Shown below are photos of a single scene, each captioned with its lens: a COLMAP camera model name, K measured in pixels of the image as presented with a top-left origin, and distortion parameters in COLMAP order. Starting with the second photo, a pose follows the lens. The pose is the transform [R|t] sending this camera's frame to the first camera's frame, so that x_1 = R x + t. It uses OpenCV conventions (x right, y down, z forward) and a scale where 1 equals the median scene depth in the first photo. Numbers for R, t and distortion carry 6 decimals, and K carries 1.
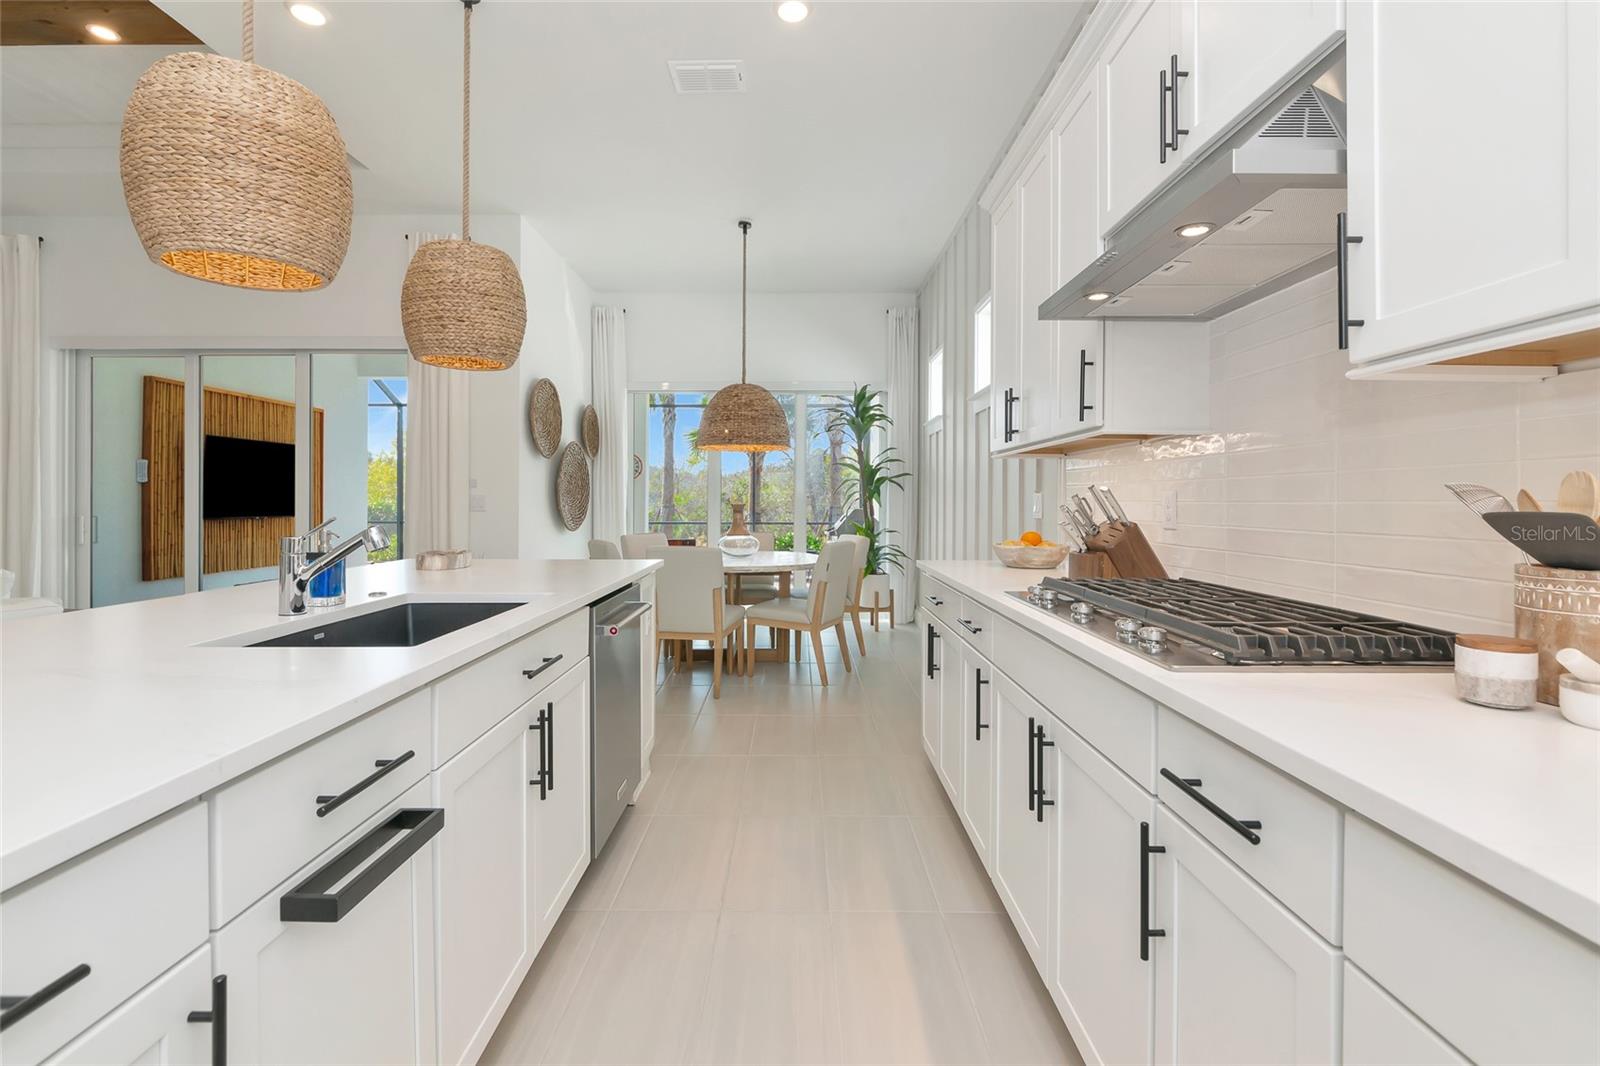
lens RADIAL K [[719.8, 0, 794.1], [0, 719.8, 503.1], [0, 0, 1]] dist [-0.000929, -0.002215]
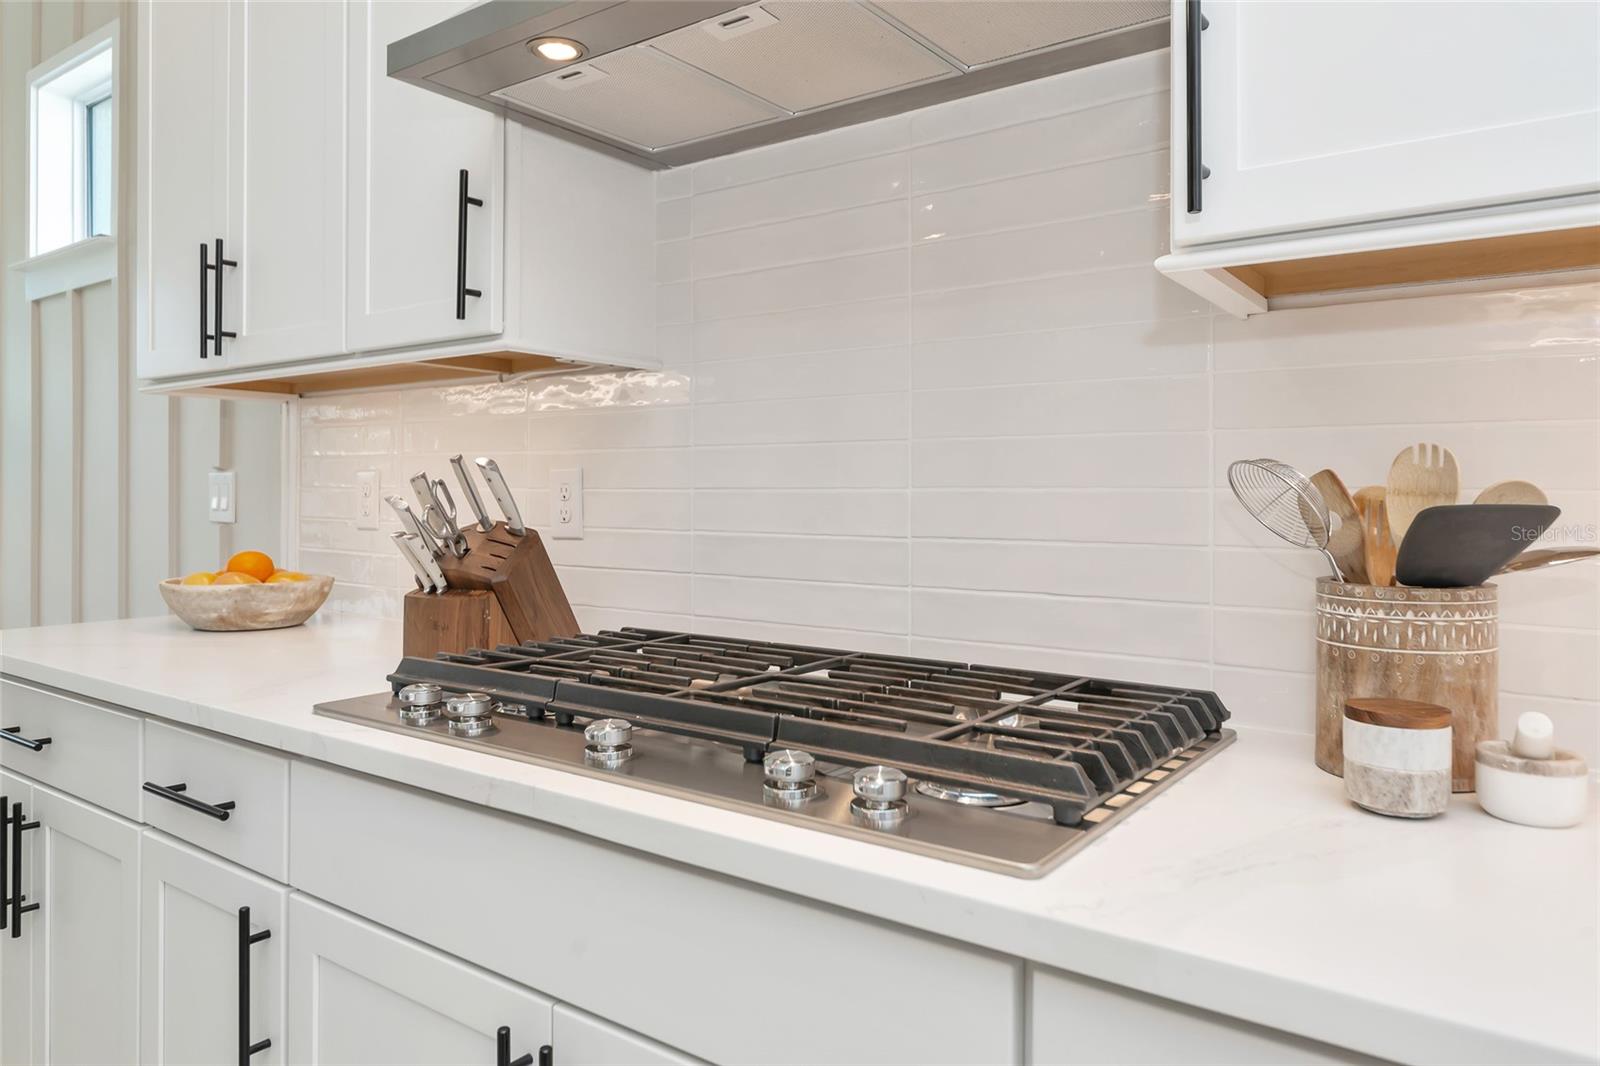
lens RADIAL K [[1077.5, 0, 809.8], [0, 1077.5, 491.4], [0, 0, 1]] dist [-0.002850, -0.001044]
pose [[0.586916, -0.003787, 0.809639, -0.042635], [0.002469, 0.999993, 0.002887, -0.001620], [-0.809644, 0.000305, 0.586921, 0.400573]]
